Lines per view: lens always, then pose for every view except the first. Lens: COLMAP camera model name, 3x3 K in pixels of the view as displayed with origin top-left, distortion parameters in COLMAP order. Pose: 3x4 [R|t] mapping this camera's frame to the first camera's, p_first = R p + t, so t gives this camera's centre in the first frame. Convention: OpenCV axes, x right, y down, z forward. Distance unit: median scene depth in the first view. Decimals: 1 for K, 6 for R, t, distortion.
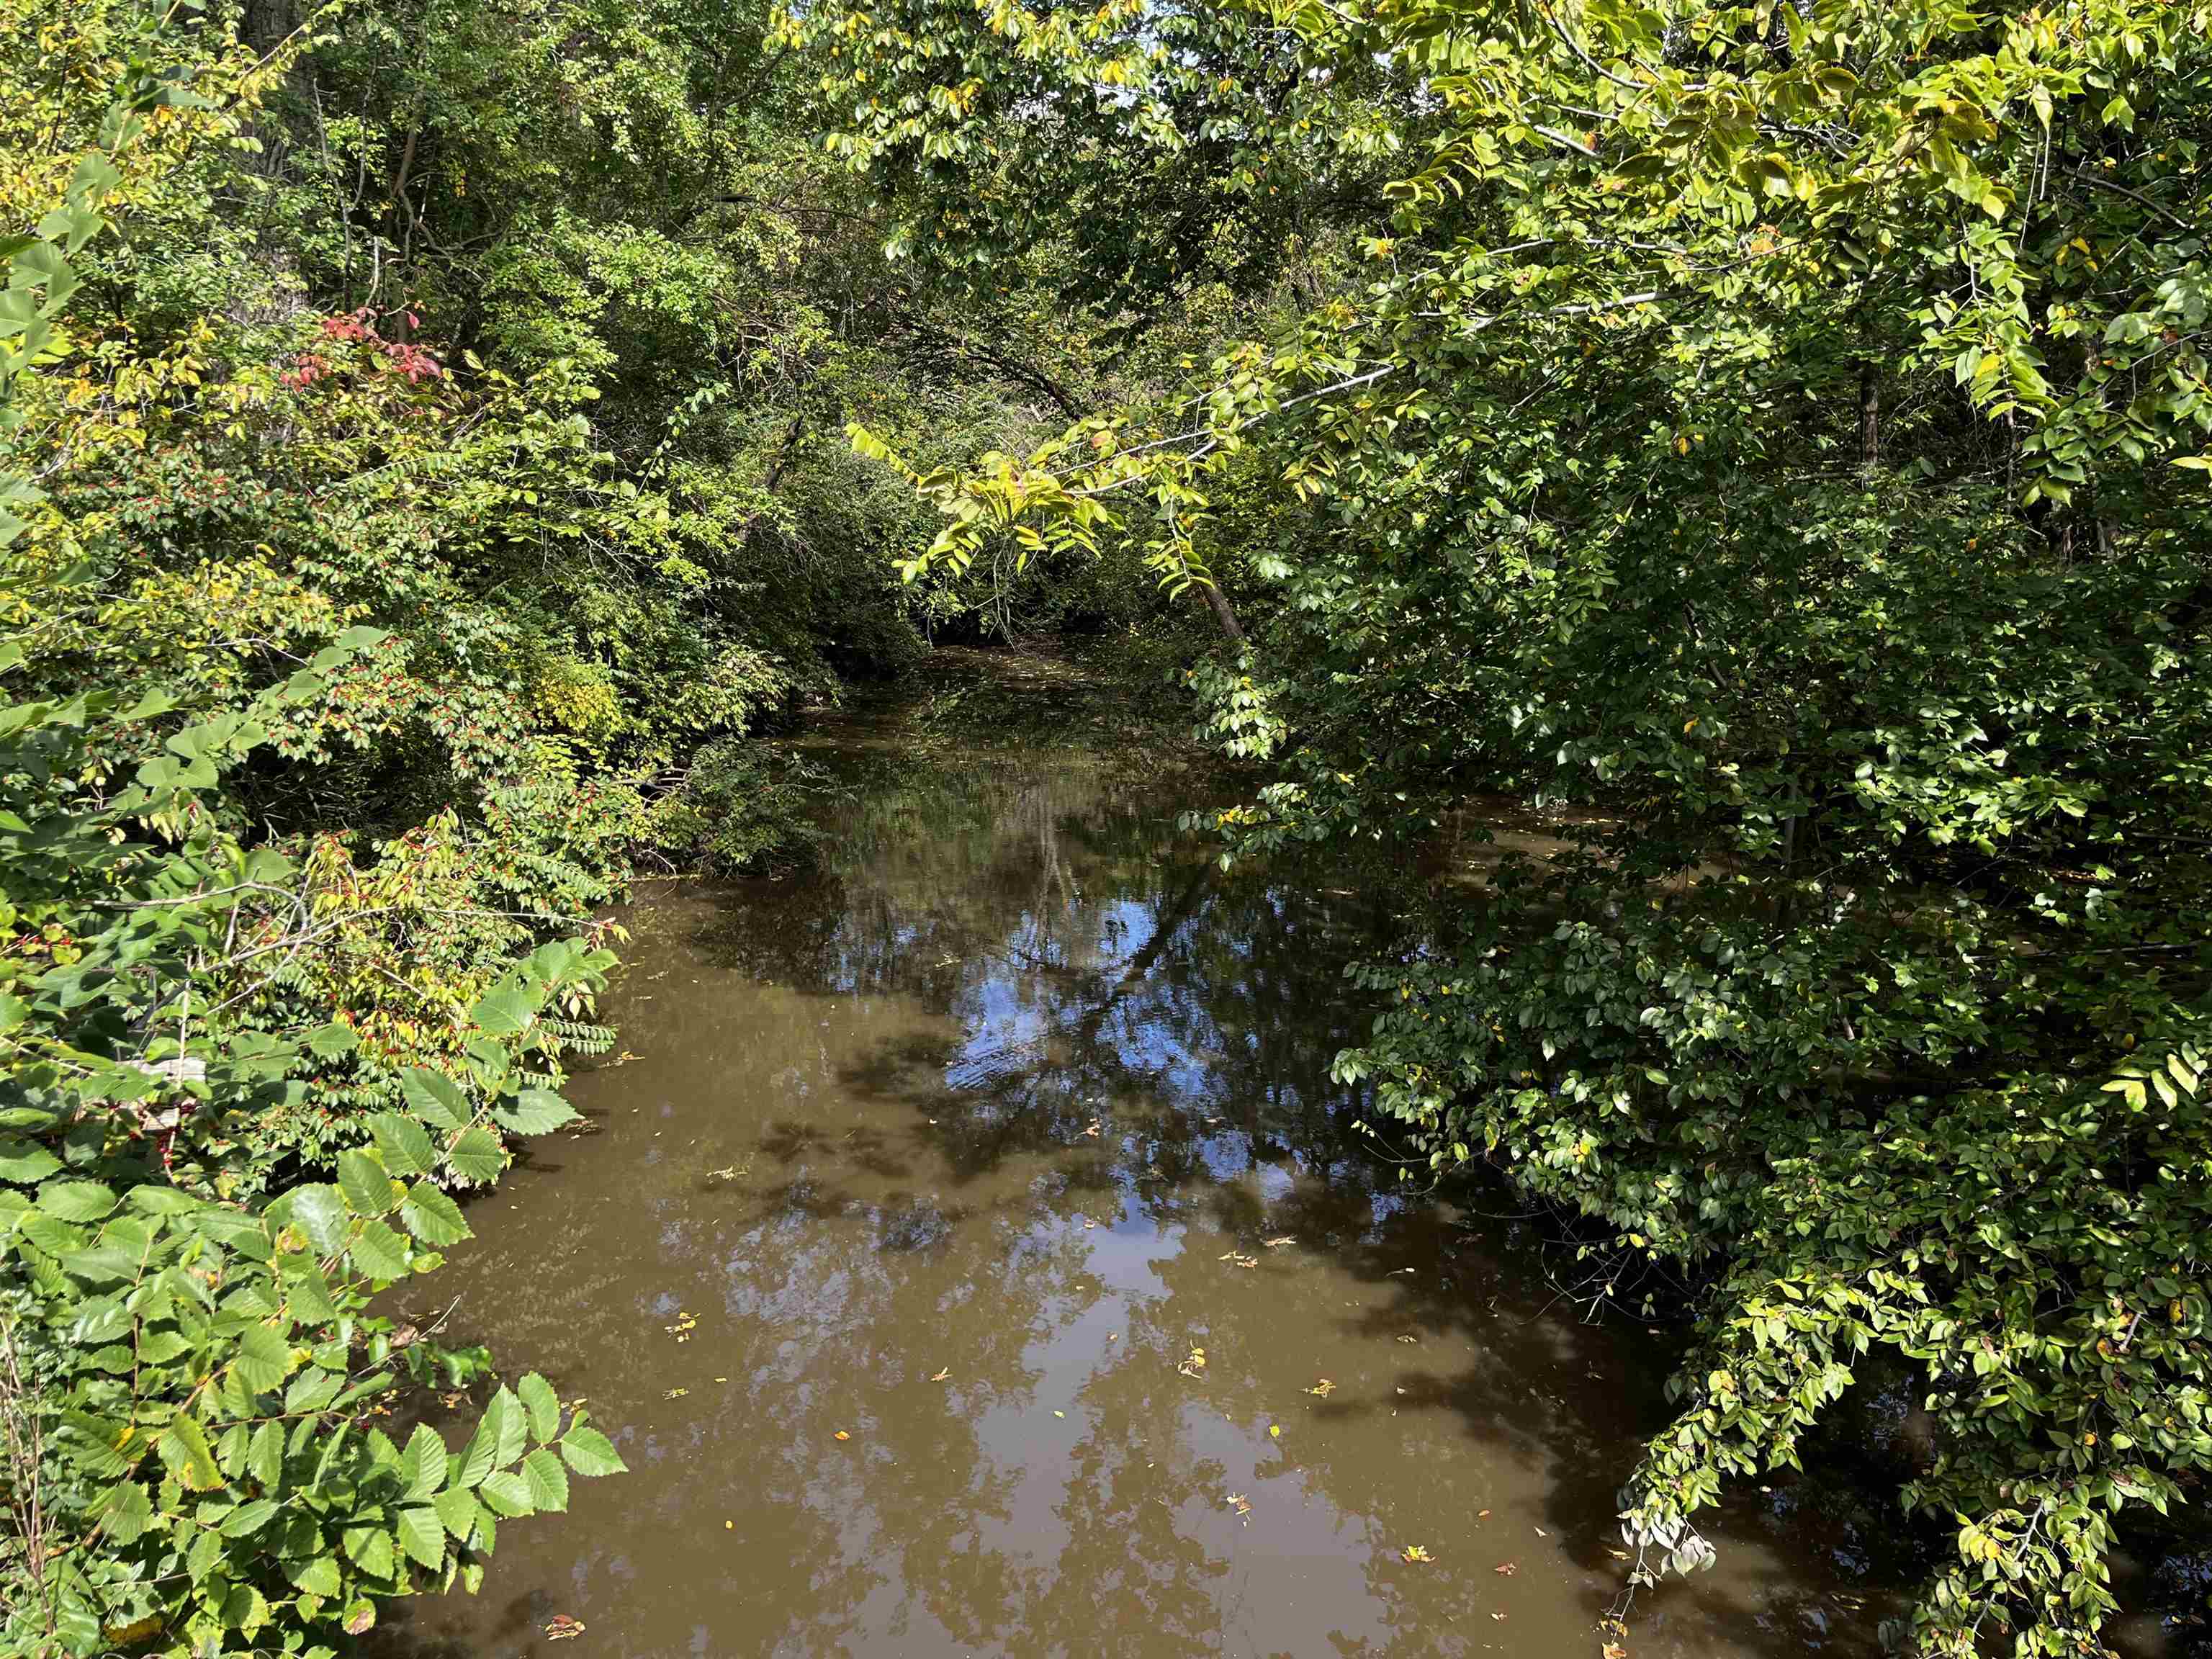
lens RADIAL K [[1662.1, 0, 1100.7], [0, 1662.1, 828.2], [0, 0, 1]] dist [0.002904, -0.015004]
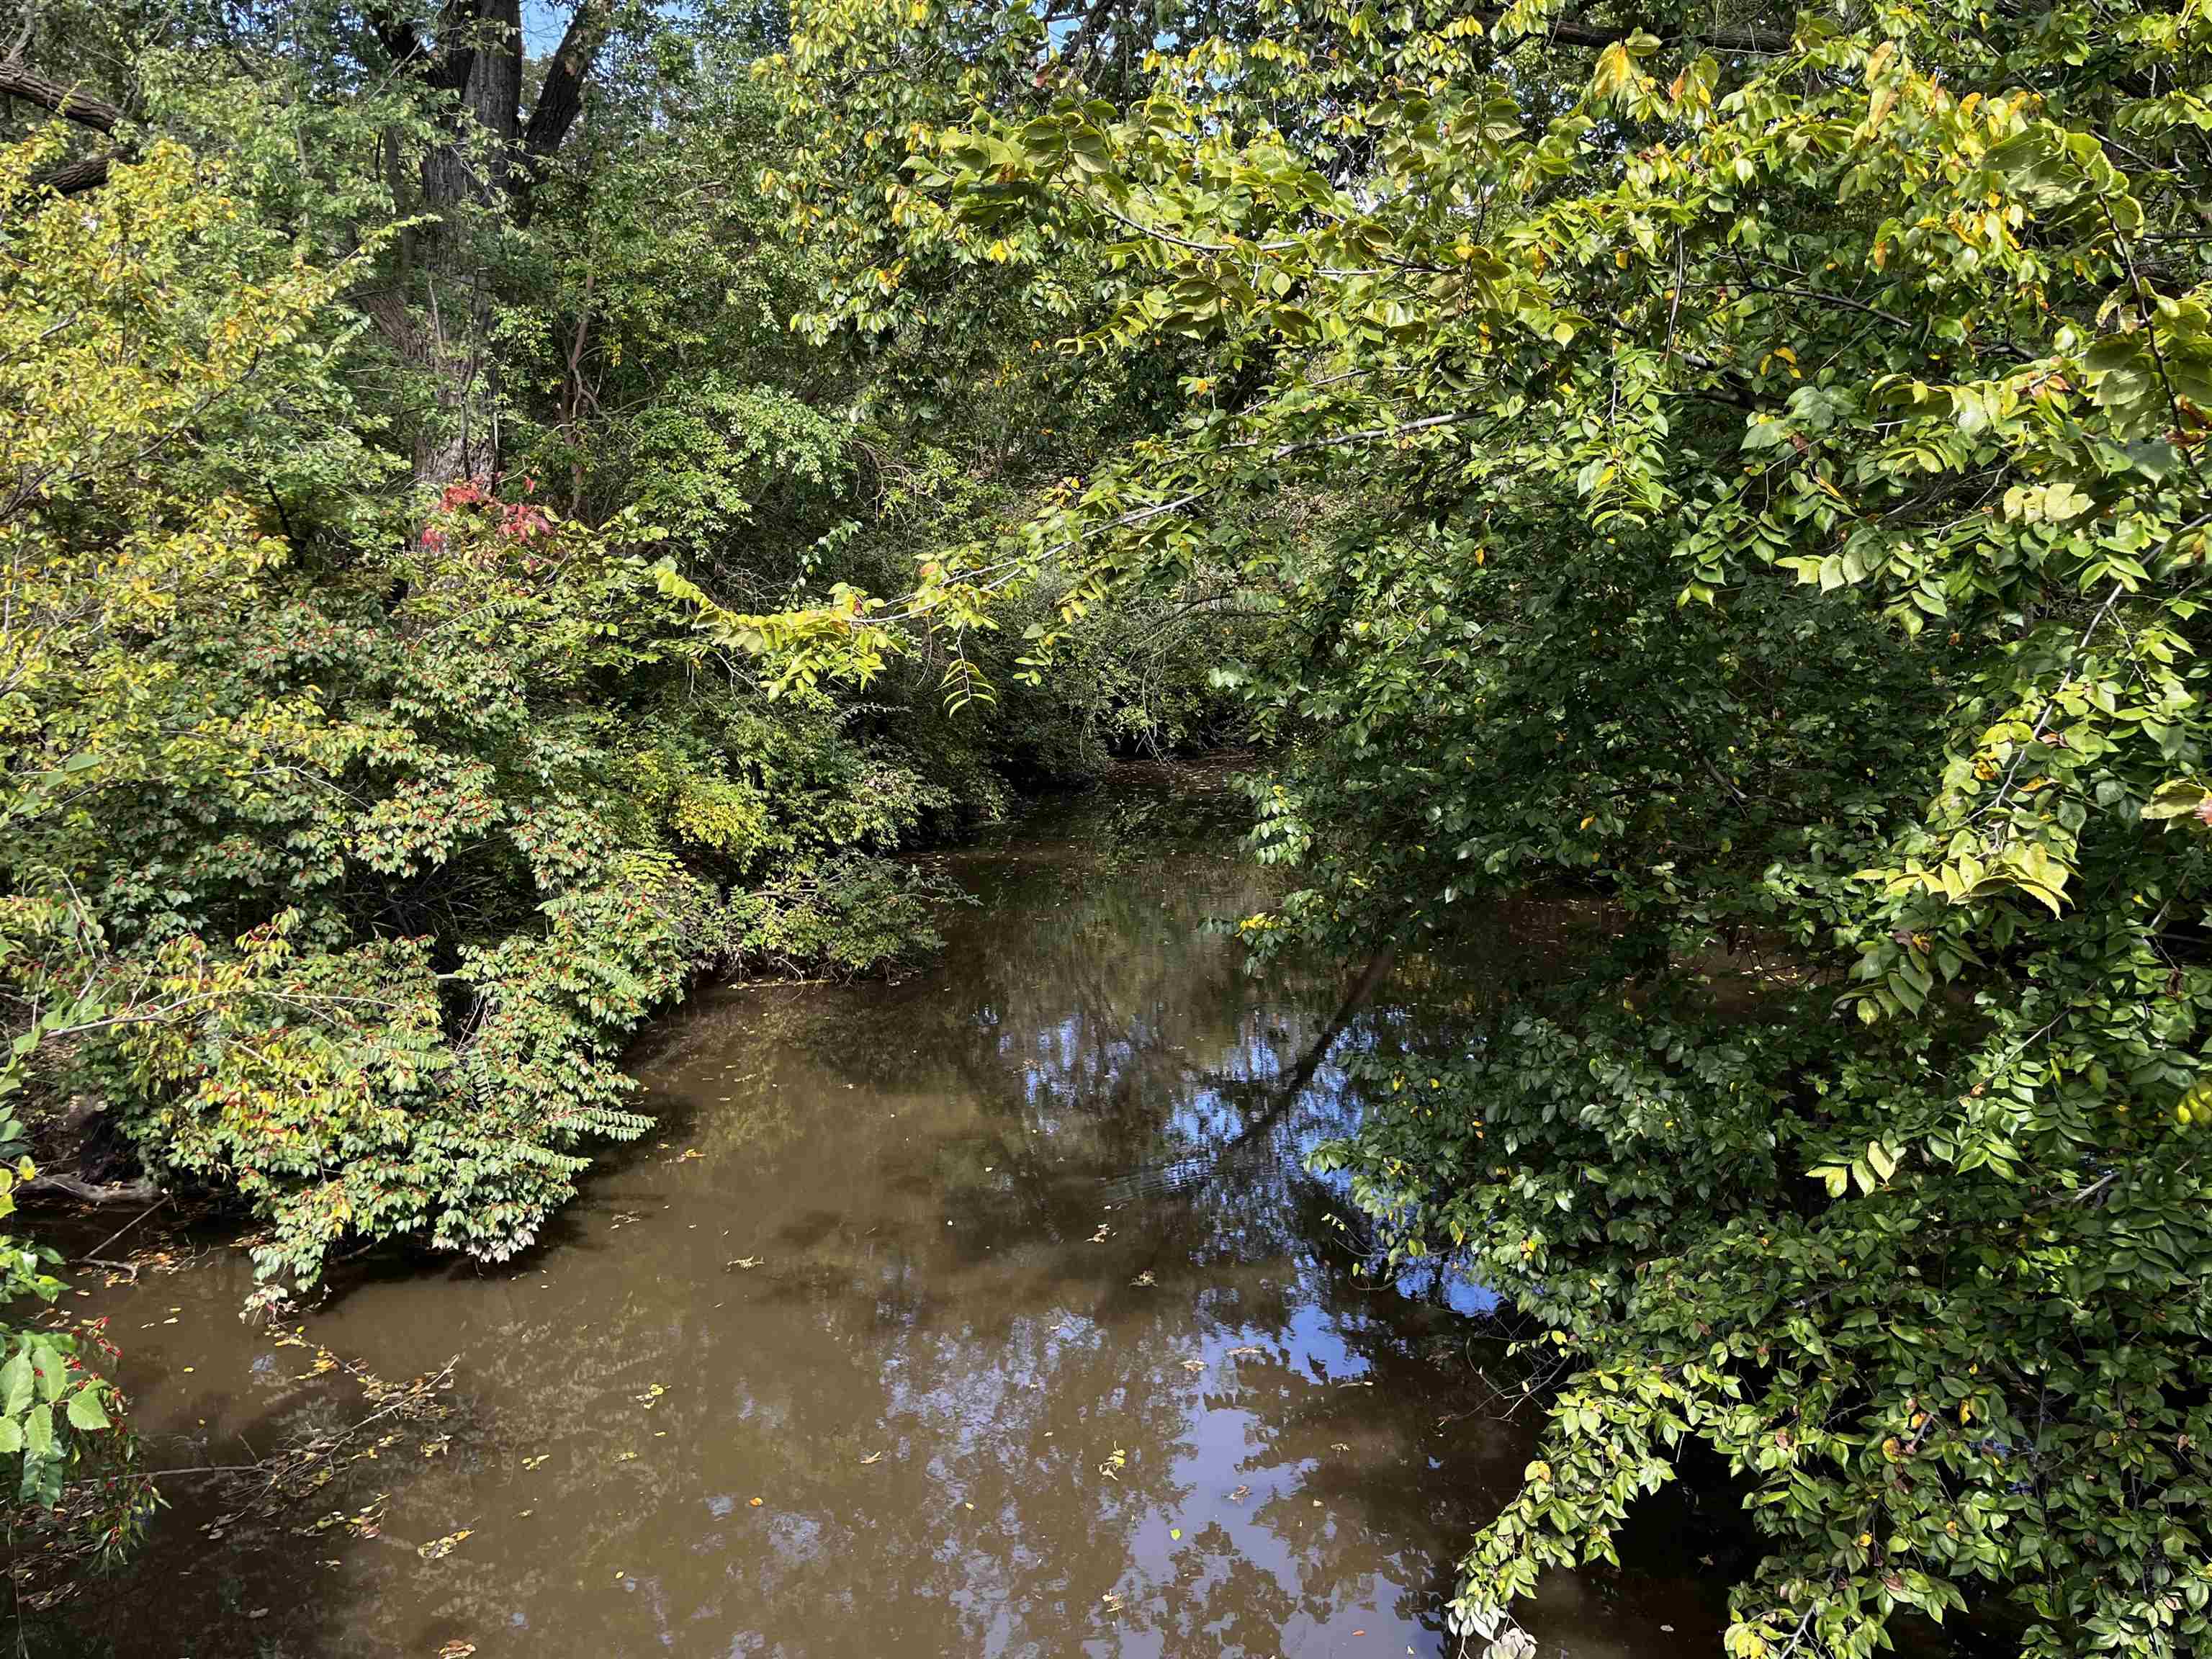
lens RADIAL K [[1662.1, 0, 1181.2], [0, 1662.1, 833.5], [0, 0, 1]] dist [0.002904, -0.015004]
pose [[0.989506, -0.013581, -0.143851, 0.232663], [0.004058, 0.997793, -0.066283, 0.009545], [0.144433, 0.065004, 0.987377, -0.039554]]
